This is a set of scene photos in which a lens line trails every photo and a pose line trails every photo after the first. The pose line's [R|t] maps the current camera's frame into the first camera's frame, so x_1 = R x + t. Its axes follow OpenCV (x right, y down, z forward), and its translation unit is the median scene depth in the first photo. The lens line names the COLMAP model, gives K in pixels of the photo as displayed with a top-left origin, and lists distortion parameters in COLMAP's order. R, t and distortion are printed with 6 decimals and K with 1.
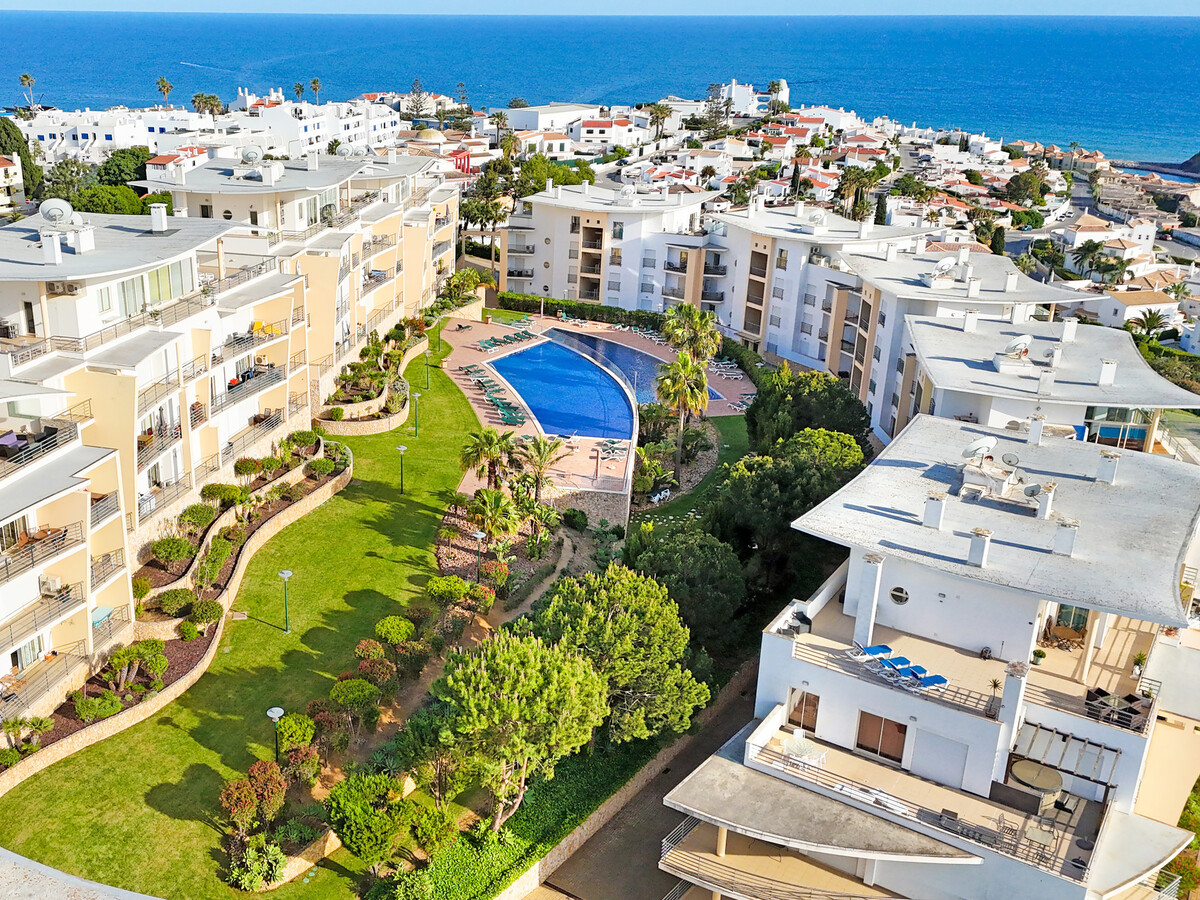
lens RADIAL K [[1162.4, 0, 444.1], [0, 1162.4, 448.3], [0, 0, 1]] dist [0.102155, -0.177850]
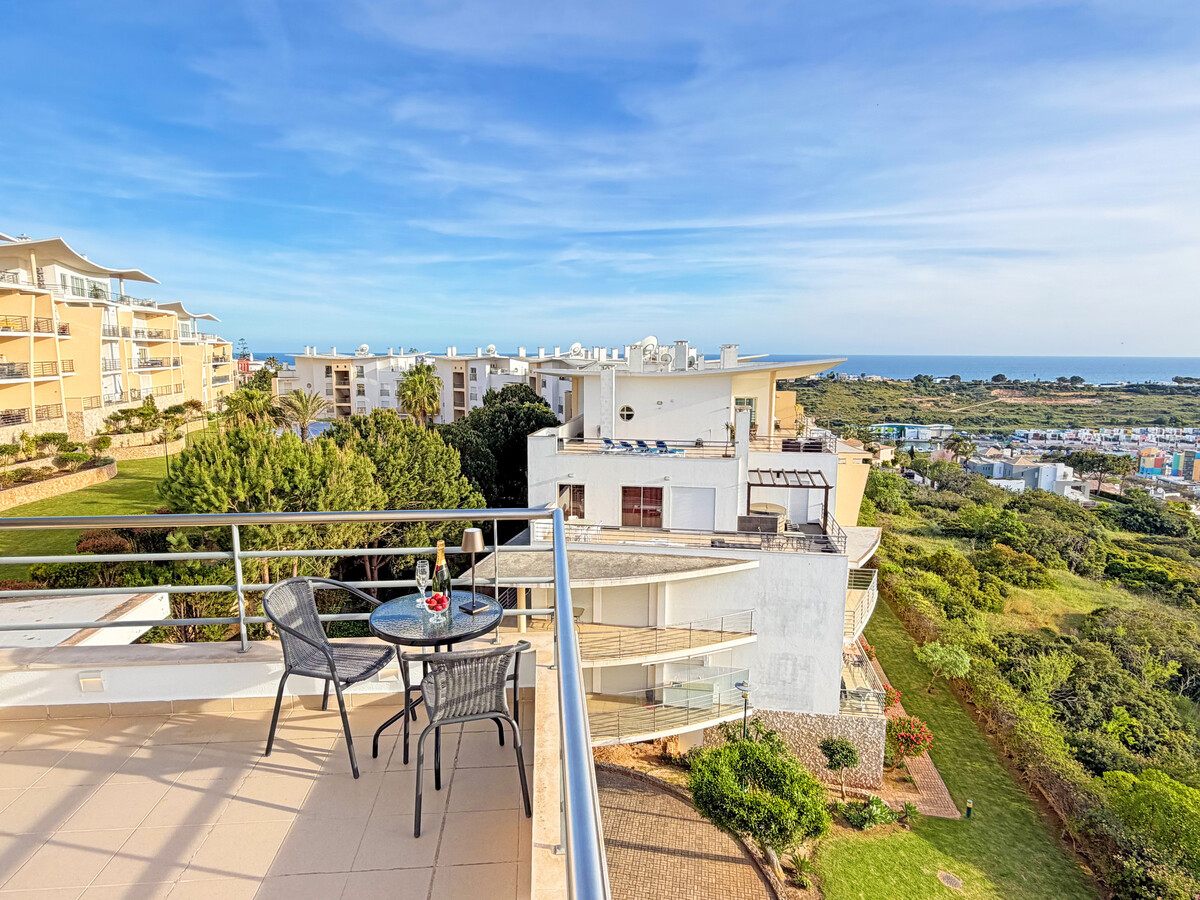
lens RADIAL K [[690.2, 0, 593.8], [0, 690.2, 448.0], [0, 0, 1]] dist [0.000464, 0.003804]
pose [[0.889978, -0.070256, 0.450558, 0.026575], [0.165509, 0.970448, -0.175605, 0.188227], [-0.424906, 0.230856, 0.875306, 0.276549]]
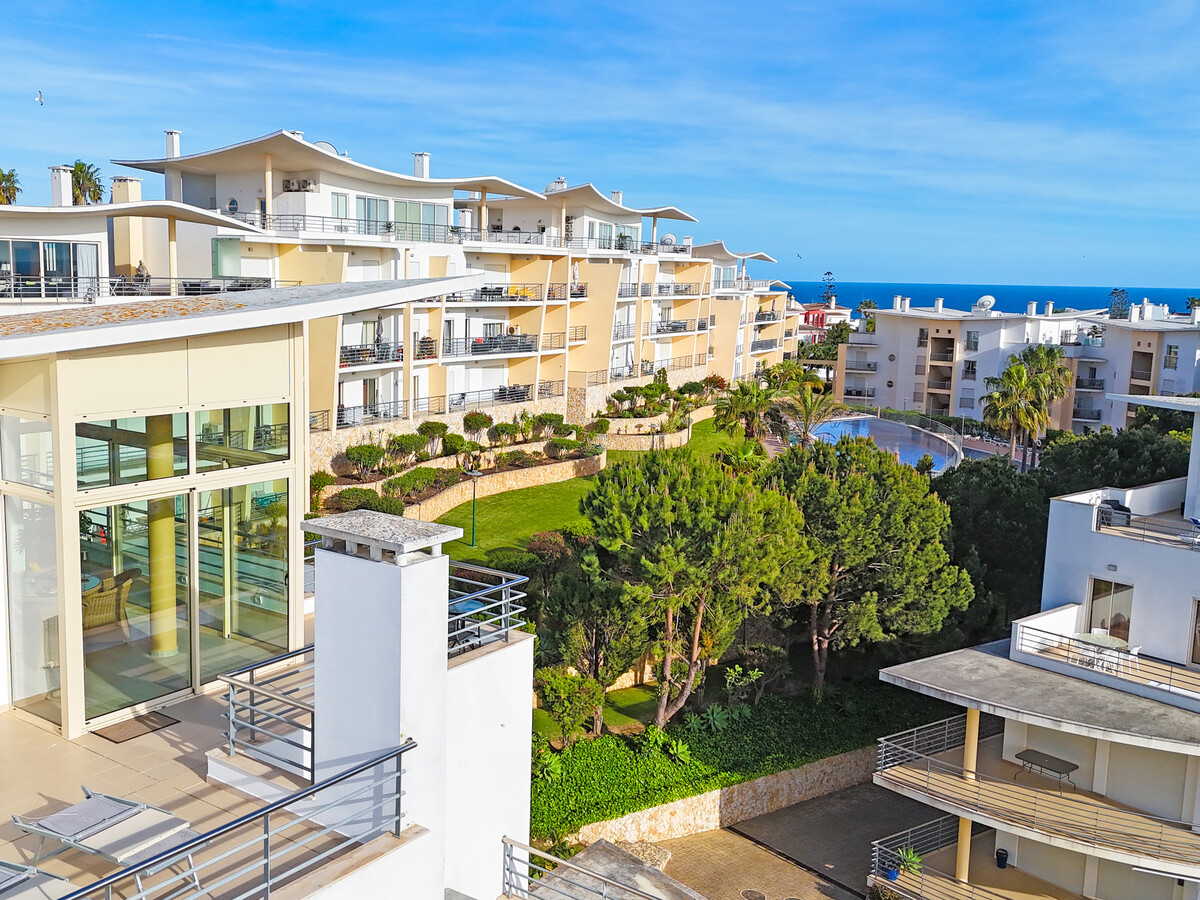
lens RADIAL K [[1158.6, 0, 481.1], [0, 1158.6, 446.9], [0, 0, 1]] dist [0.012981, -0.022149]
pose [[0.955821, 0.051598, -0.289387, 0.091661], [-0.111494, 0.974547, -0.194493, 0.198787], [0.271985, 0.218166, 0.937245, 0.143399]]
